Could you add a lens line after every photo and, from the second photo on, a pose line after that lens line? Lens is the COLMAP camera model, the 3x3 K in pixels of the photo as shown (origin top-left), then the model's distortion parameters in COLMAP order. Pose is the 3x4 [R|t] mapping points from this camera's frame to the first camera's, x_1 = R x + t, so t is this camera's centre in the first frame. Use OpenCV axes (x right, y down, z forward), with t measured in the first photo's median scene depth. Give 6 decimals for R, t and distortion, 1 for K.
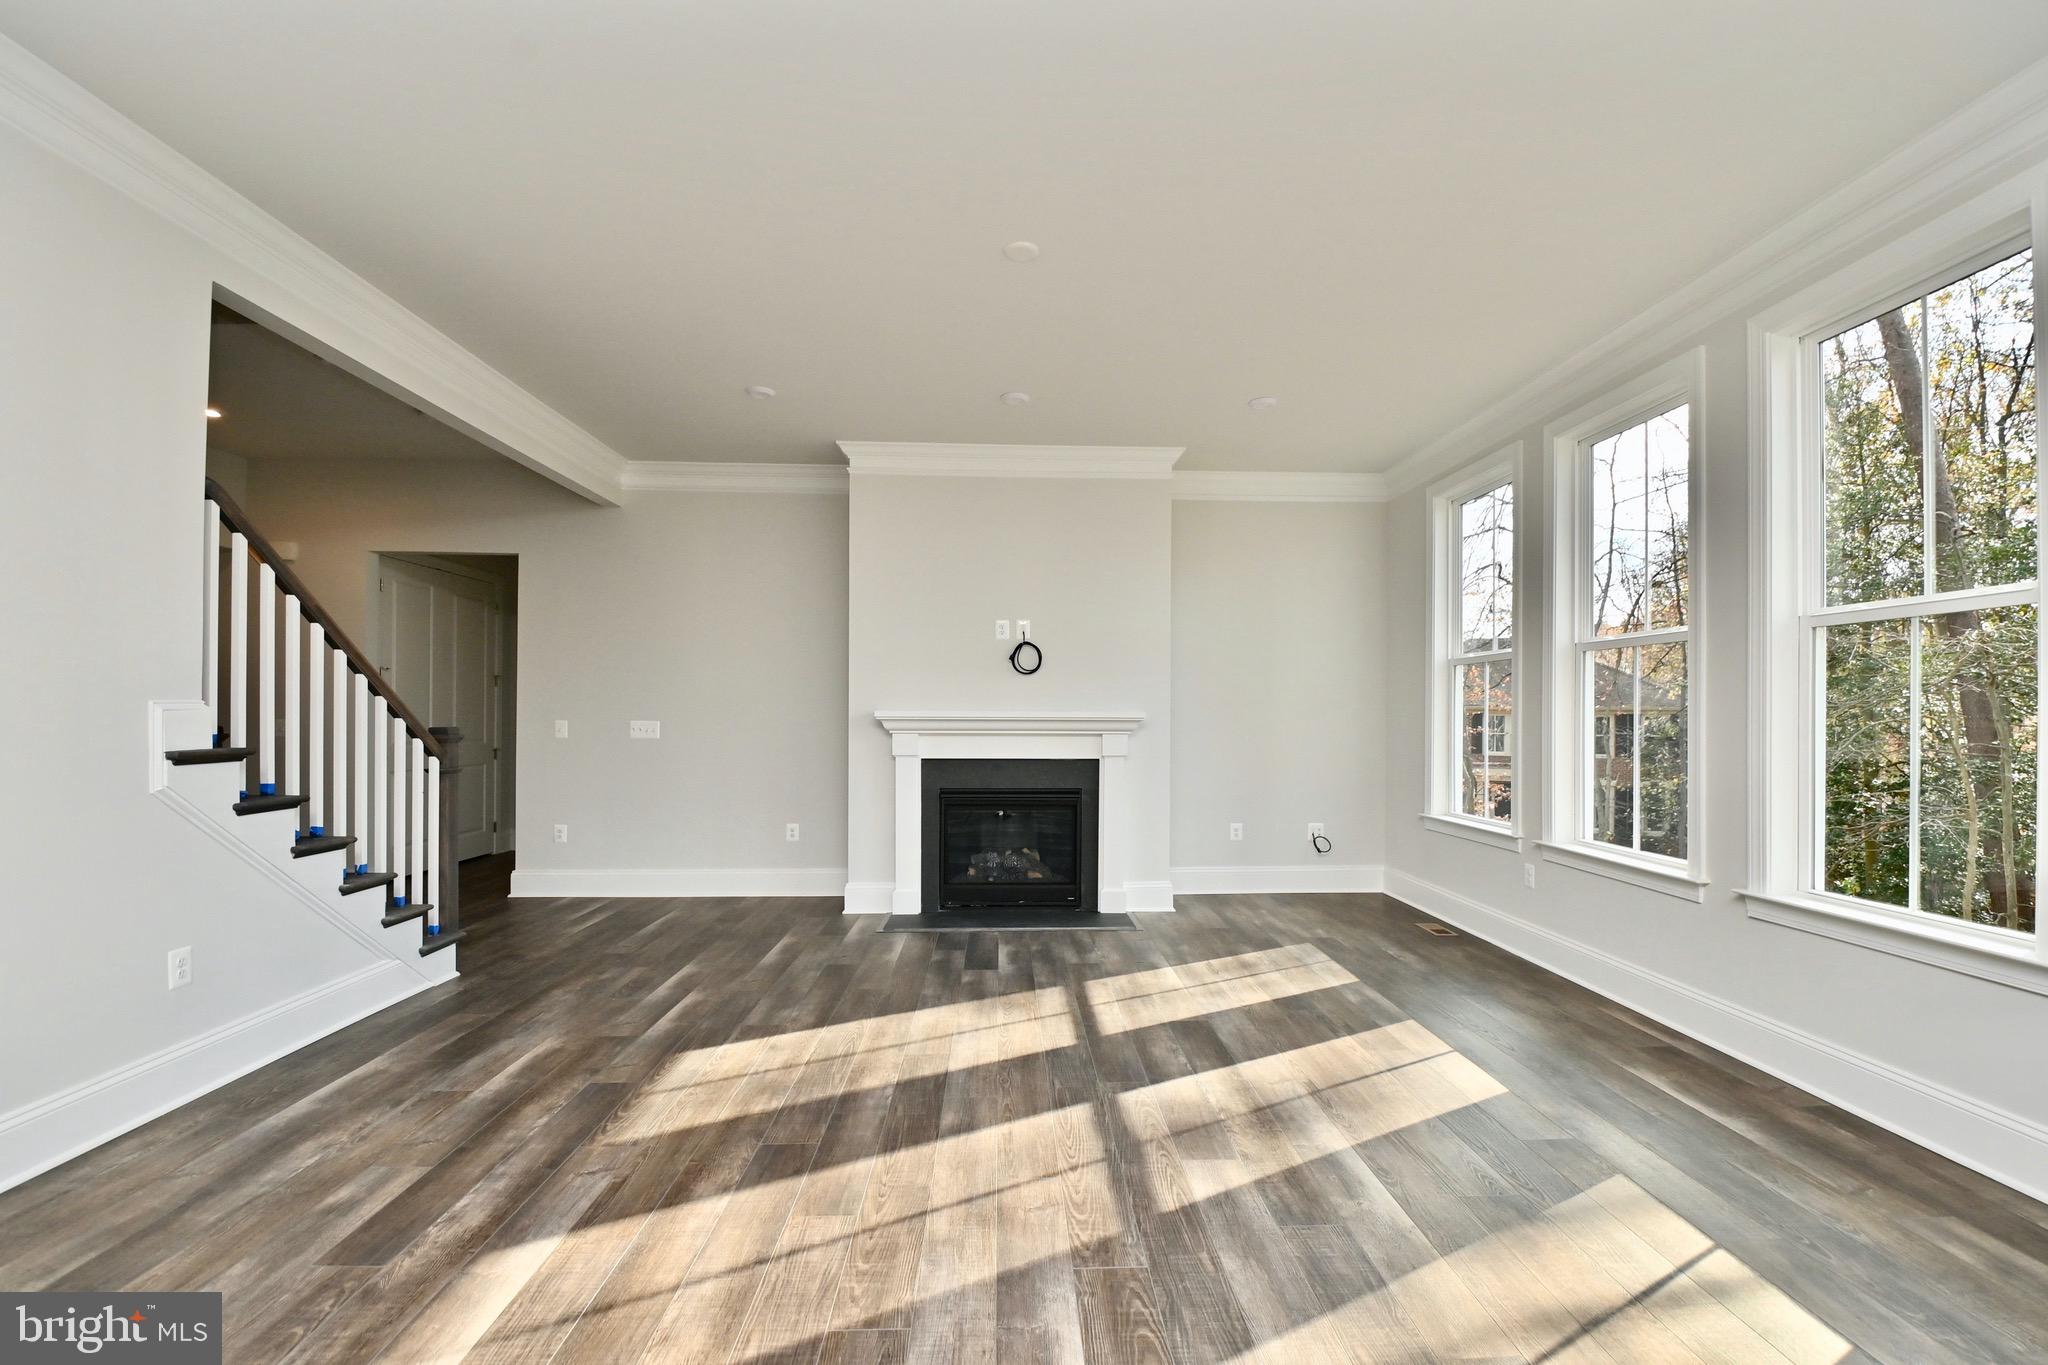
lens RADIAL K [[896.0, 0, 1040.4], [0, 896.0, 712.9], [0, 0, 1]] dist [0.012449, -0.020572]
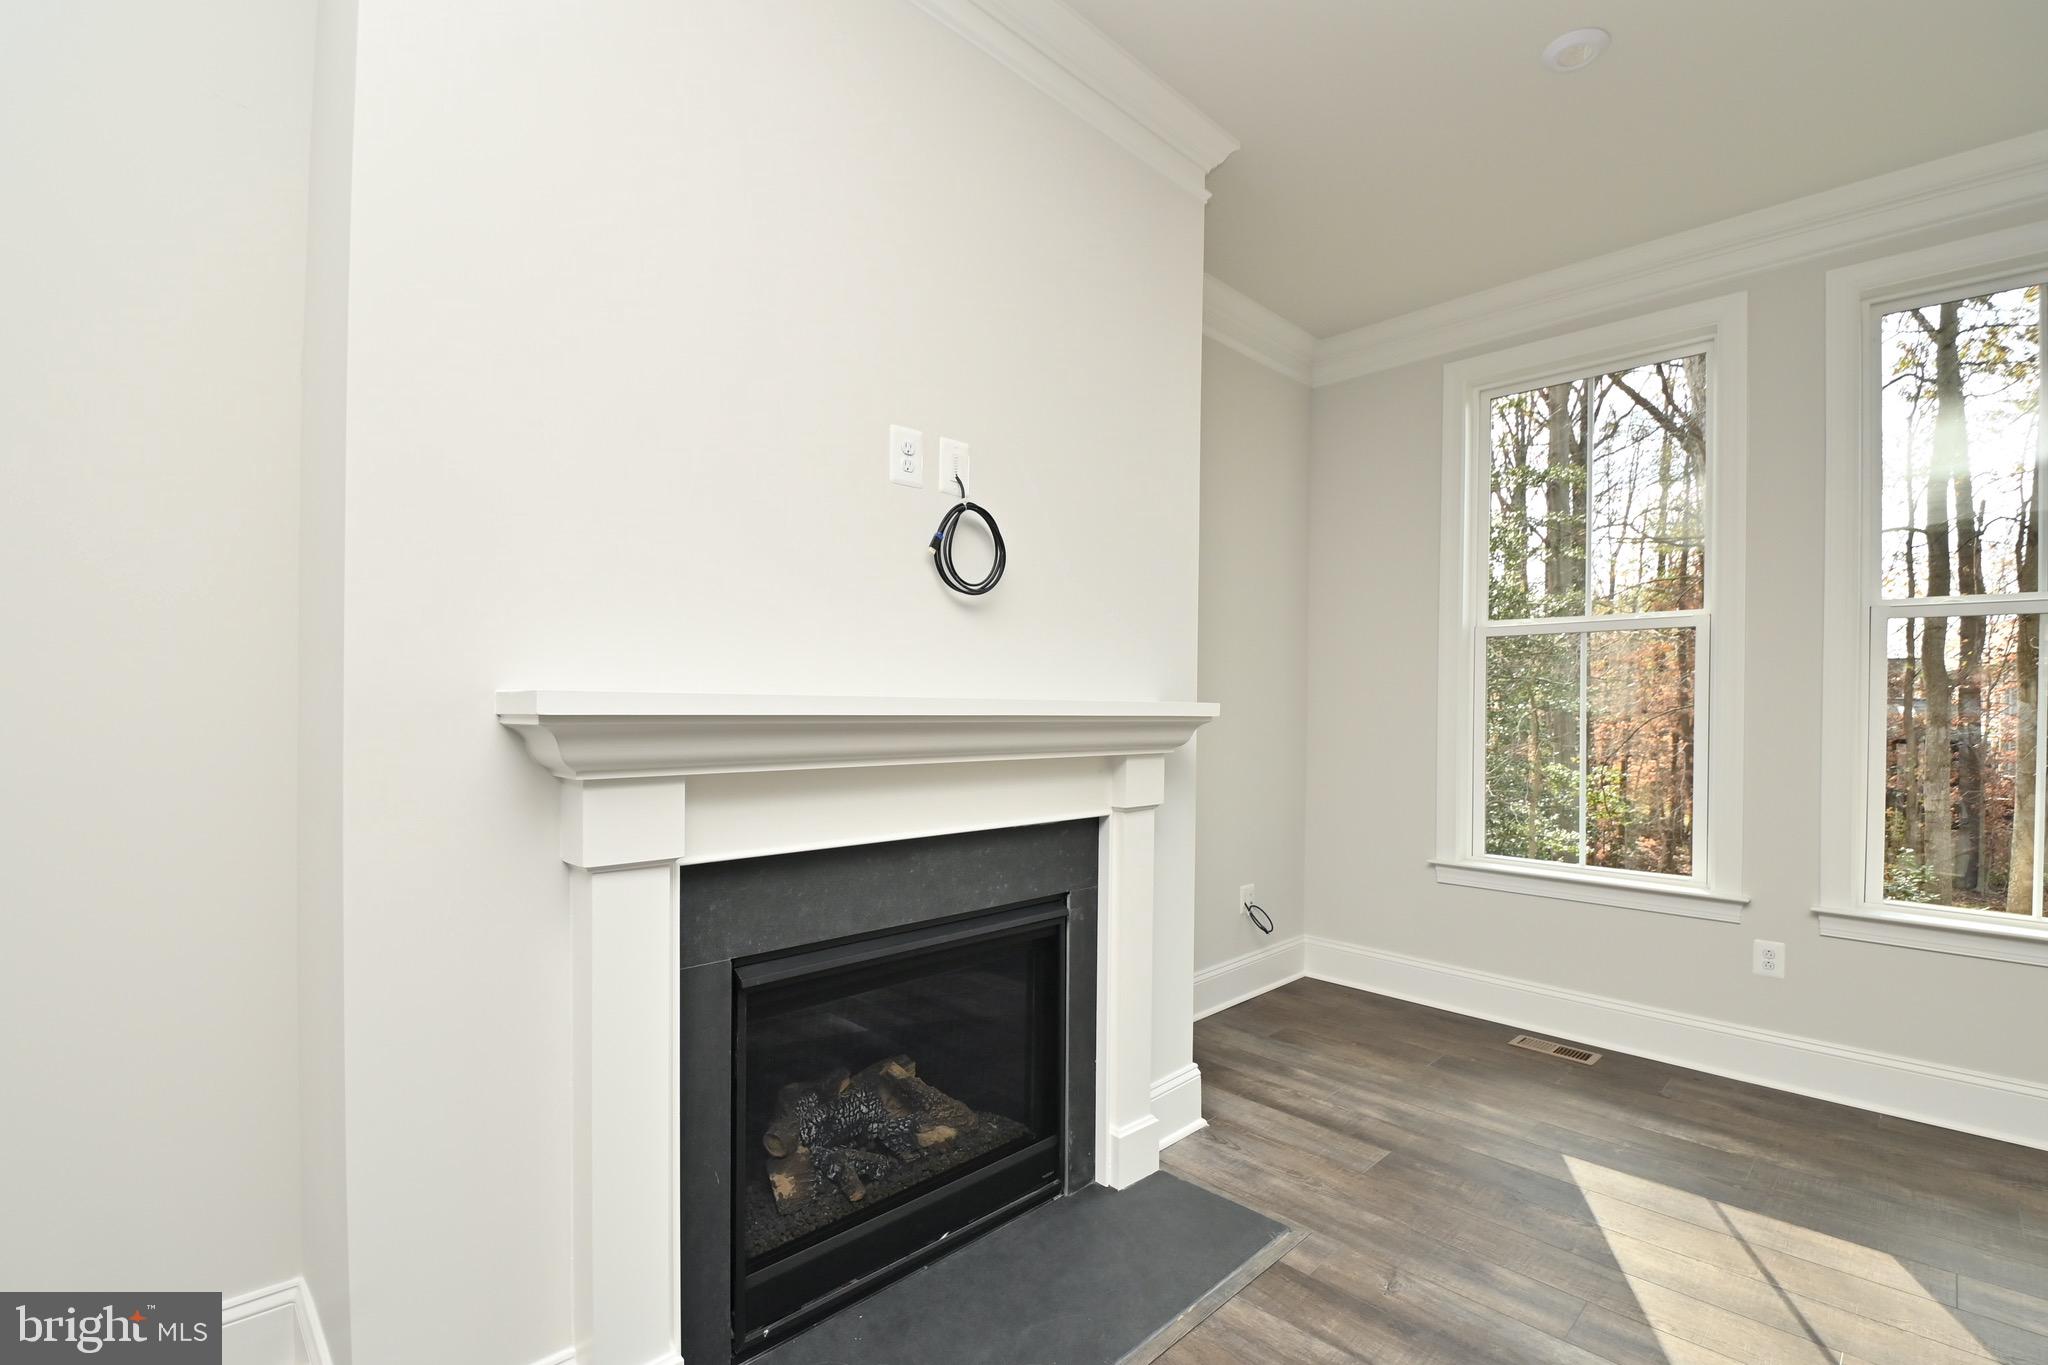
lens RADIAL K [[896.0, 0, 1040.4], [0, 896.0, 712.9], [0, 0, 1]] dist [0.012449, -0.020572]
pose [[0.742404, -0.001718, 0.669950, -0.232746], [-0.009071, 0.999879, 0.012615, -0.000799], [-0.669891, -0.015443, 0.742299, 0.716532]]
